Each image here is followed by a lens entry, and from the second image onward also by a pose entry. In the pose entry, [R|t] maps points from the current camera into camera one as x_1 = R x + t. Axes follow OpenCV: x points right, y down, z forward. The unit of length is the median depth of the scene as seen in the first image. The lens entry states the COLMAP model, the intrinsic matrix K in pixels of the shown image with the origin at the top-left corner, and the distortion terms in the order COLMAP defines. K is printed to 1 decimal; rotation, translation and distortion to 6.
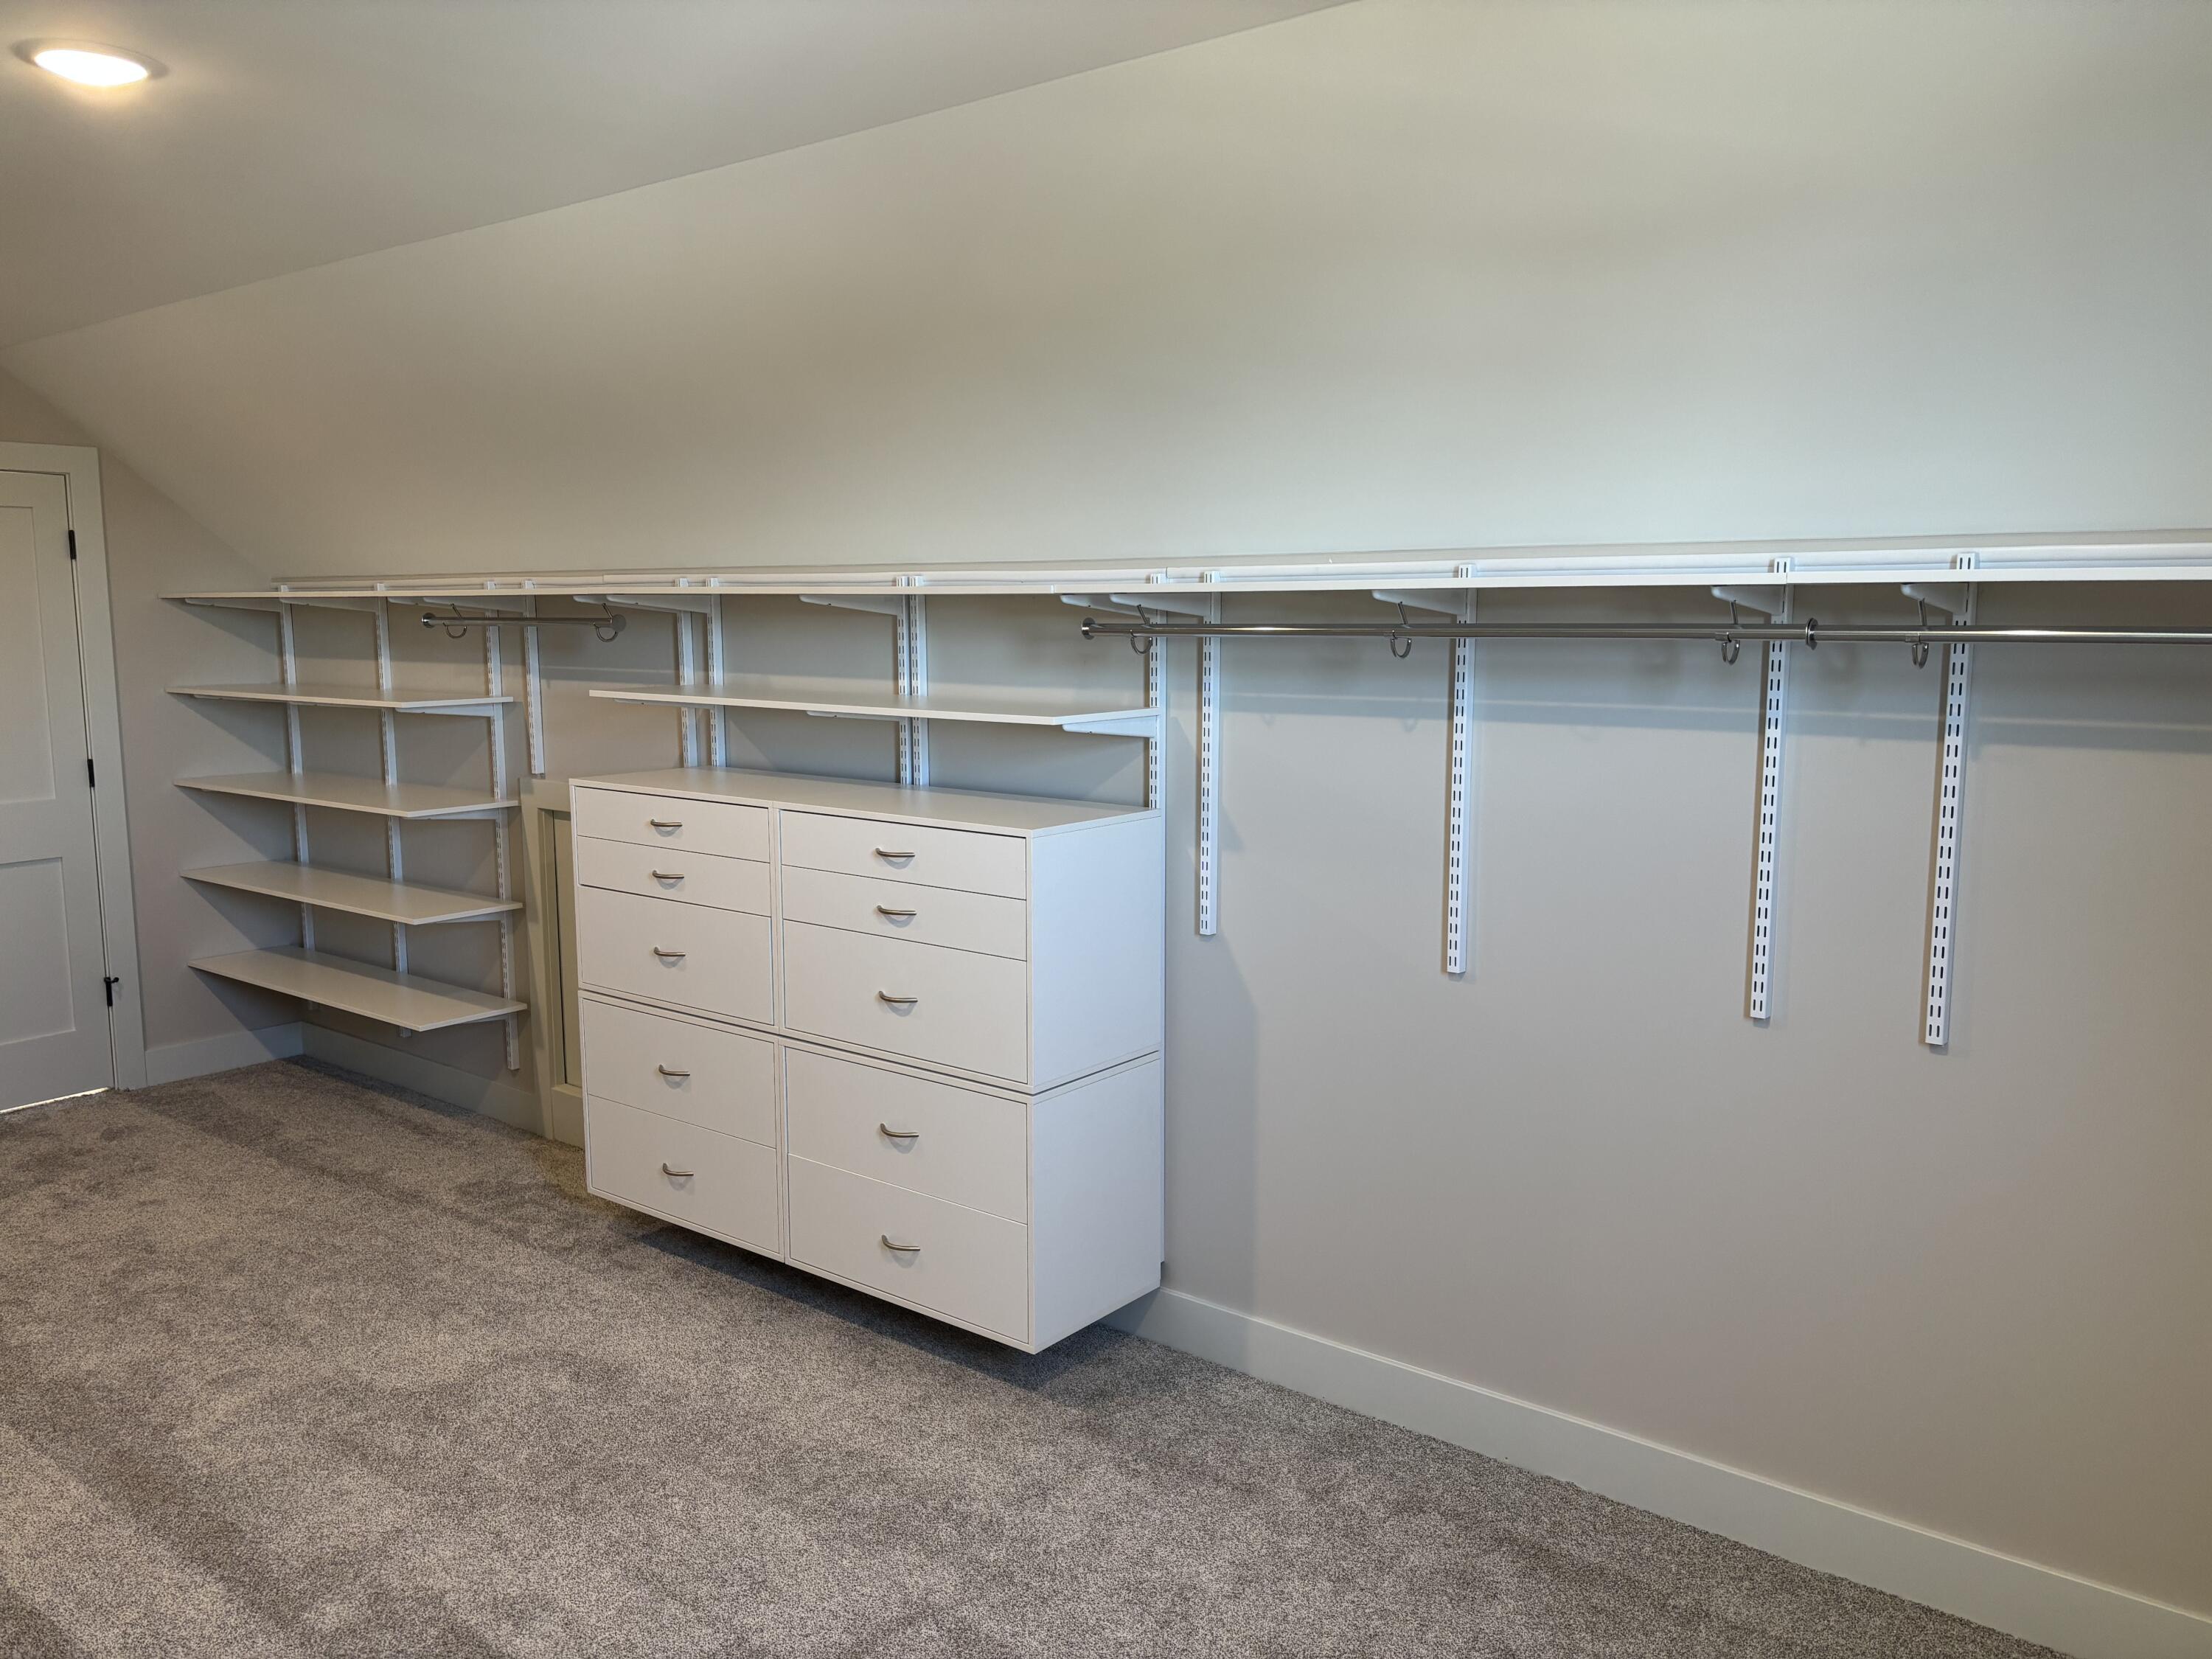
lens RADIAL K [[1666.5, 0, 1106.0], [0, 1666.5, 829.5], [0, 0, 1]] dist [0.078356, -0.099974]
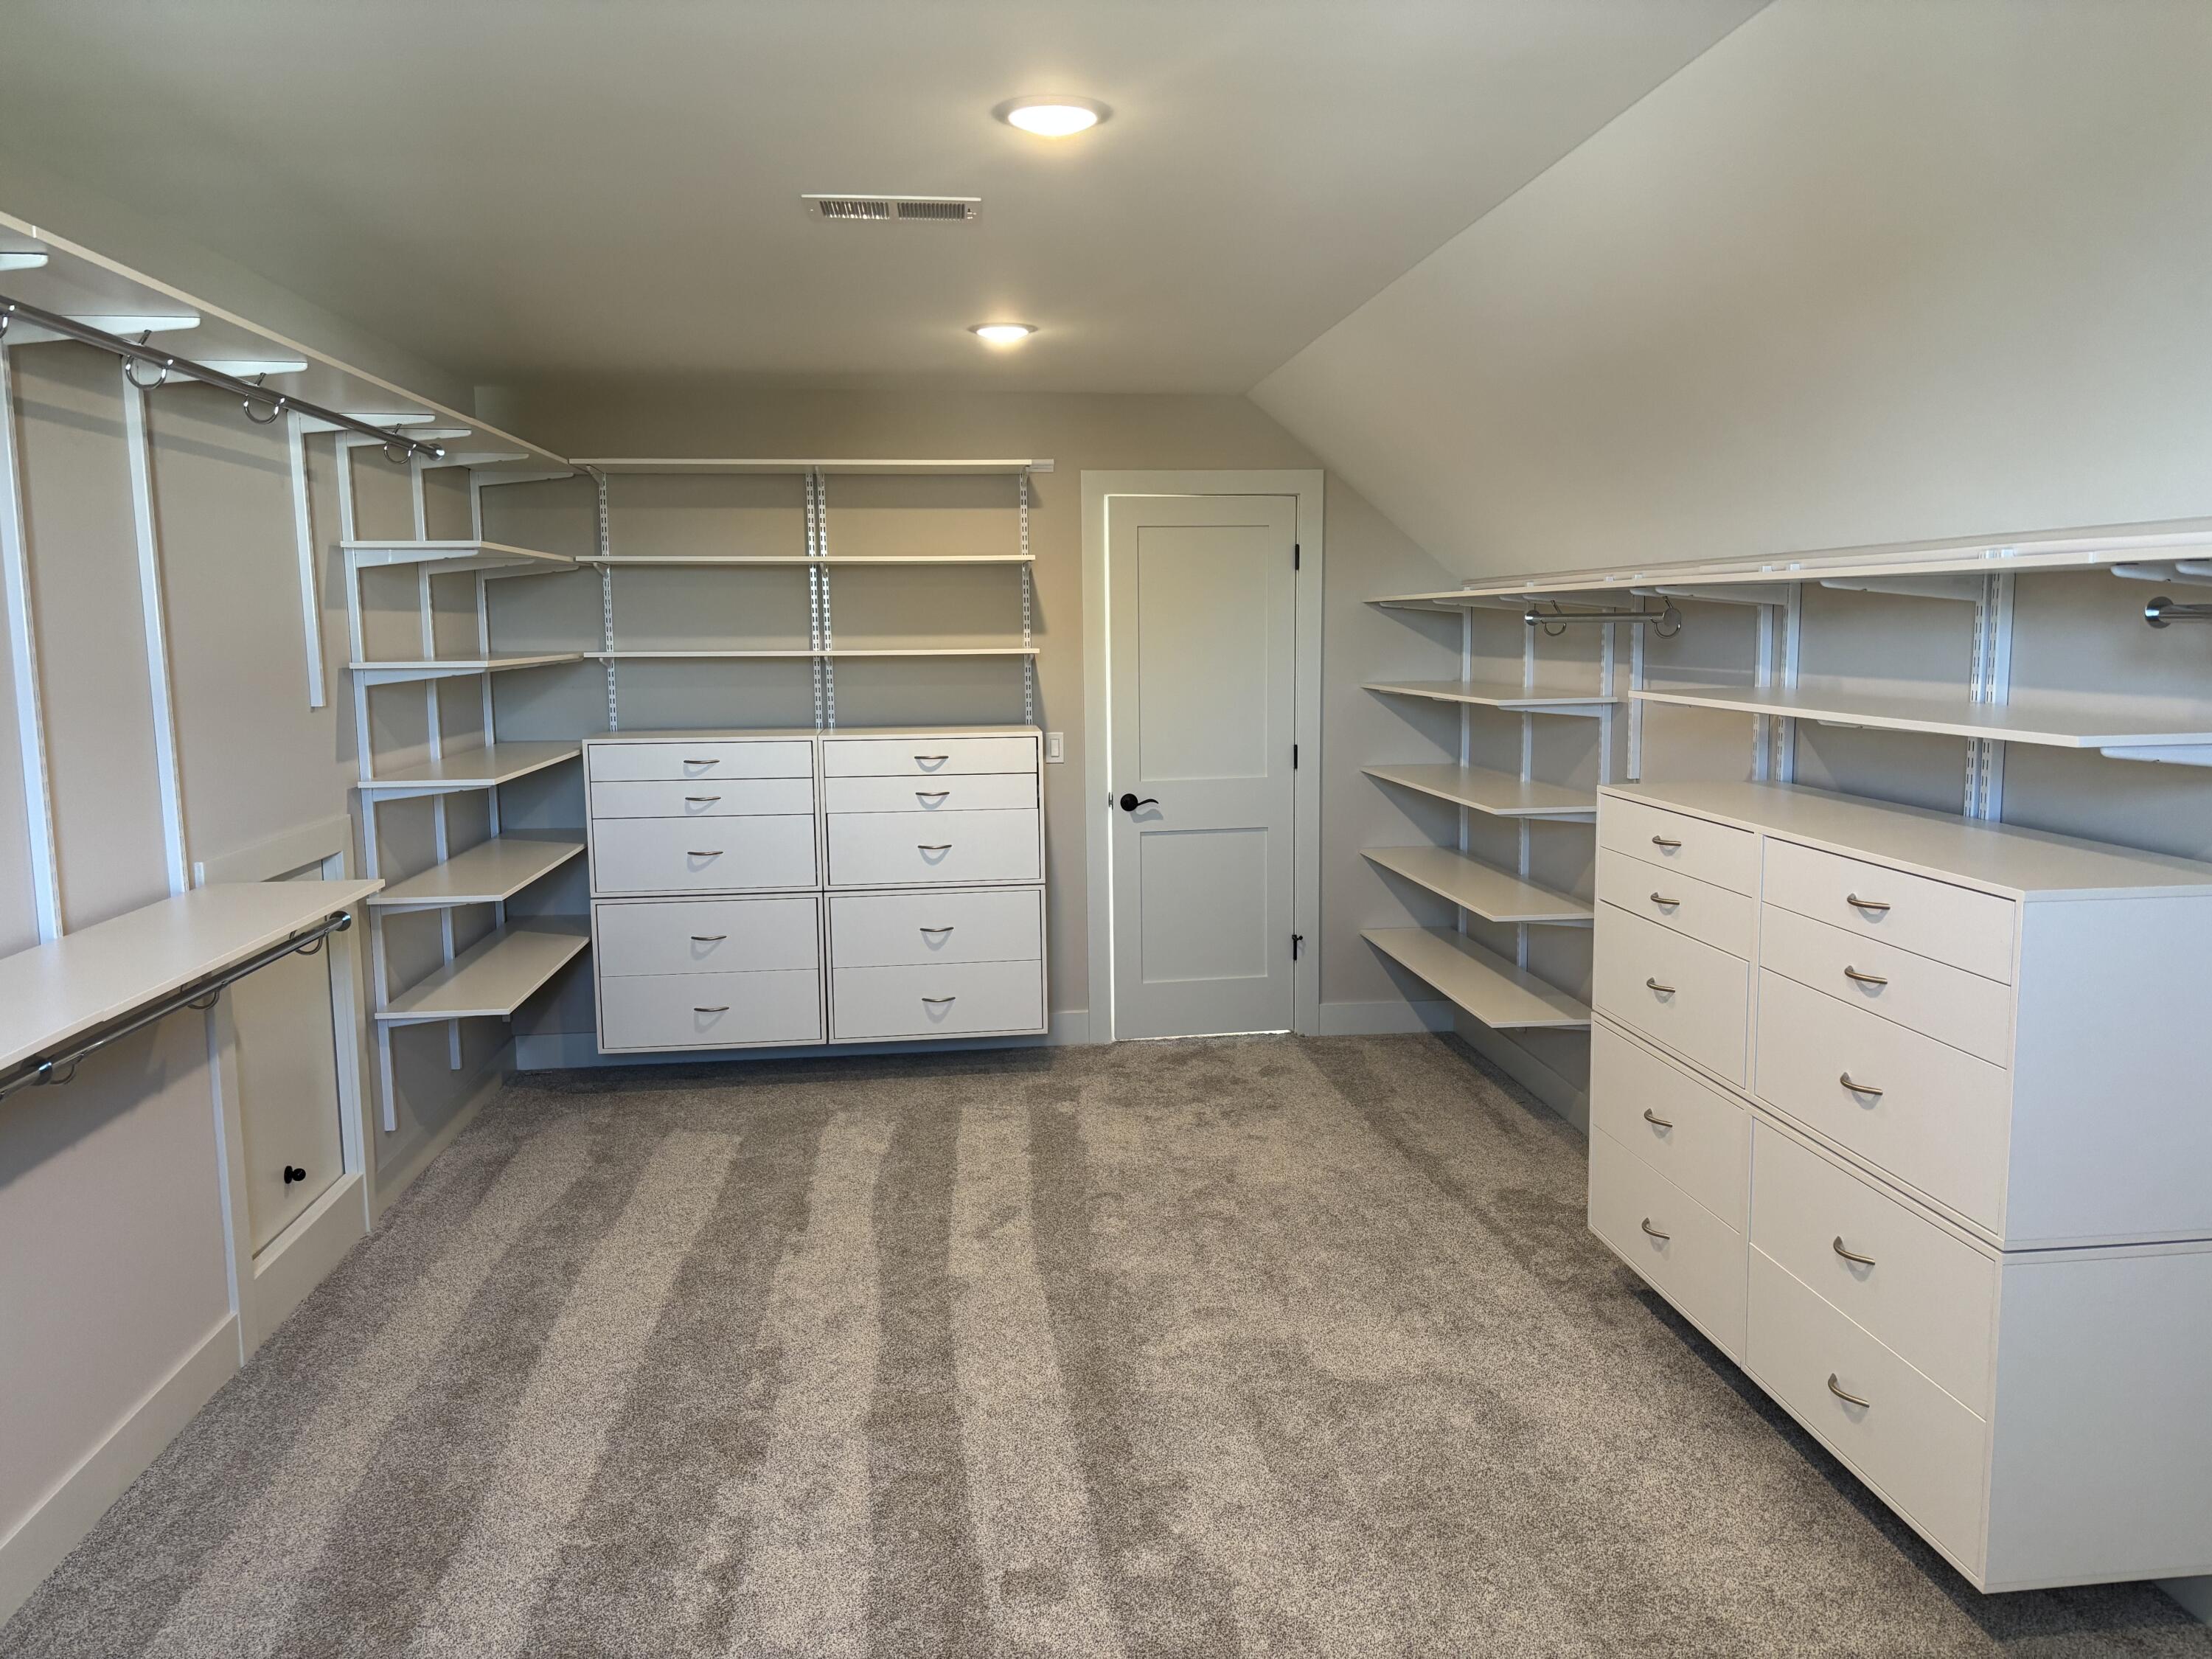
lens RADIAL K [[1658.9, 0, 1110.2], [0, 1658.9, 842.6], [0, 0, 1]] dist [0.071327, -0.108819]
pose [[0.701013, 0.086327, -0.707904, 0.141400], [-0.081850, 0.995826, 0.040384, -0.013028], [0.708436, 0.029632, 0.705153, 0.149659]]
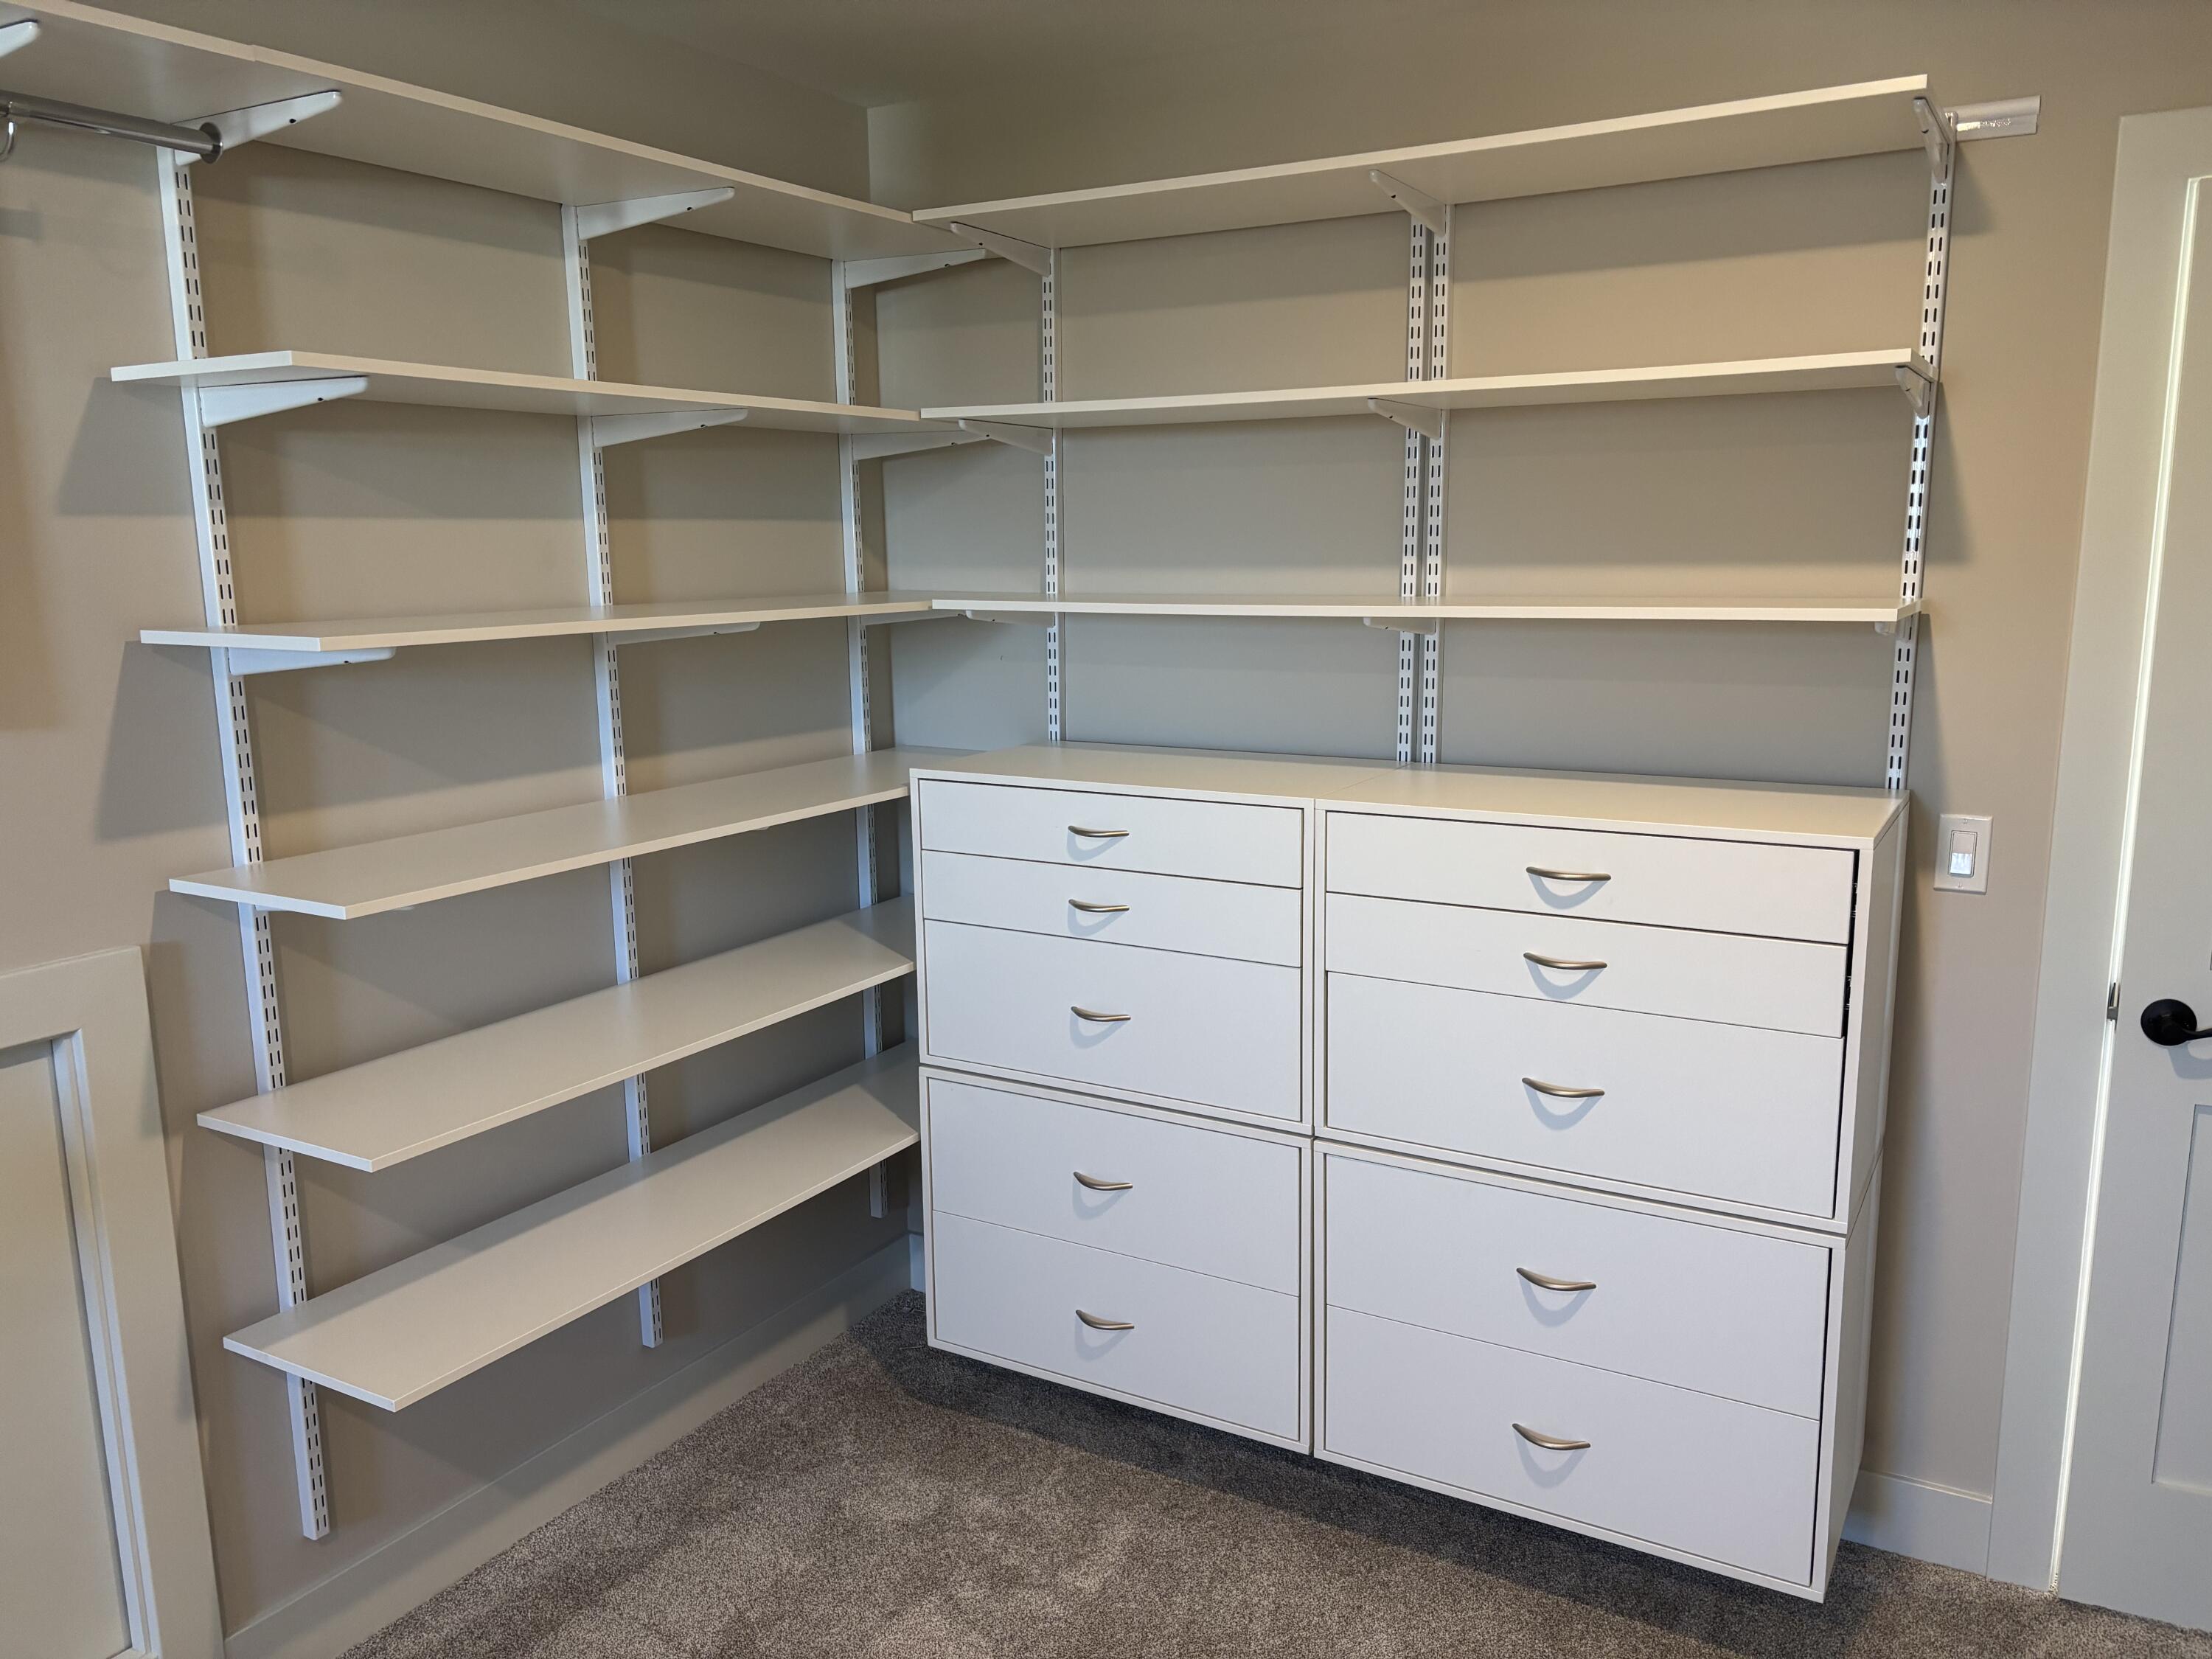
lens RADIAL K [[1657.5, 0, 1153.1], [0, 1657.5, 834.4], [0, 0, 1]] dist [0.089704, -0.072172]
pose [[0.150382, 0.176571, -0.972732, -0.374096], [-0.118924, 0.980008, 0.159506, -0.095076], [0.981449, 0.091695, 0.168374, 0.730184]]
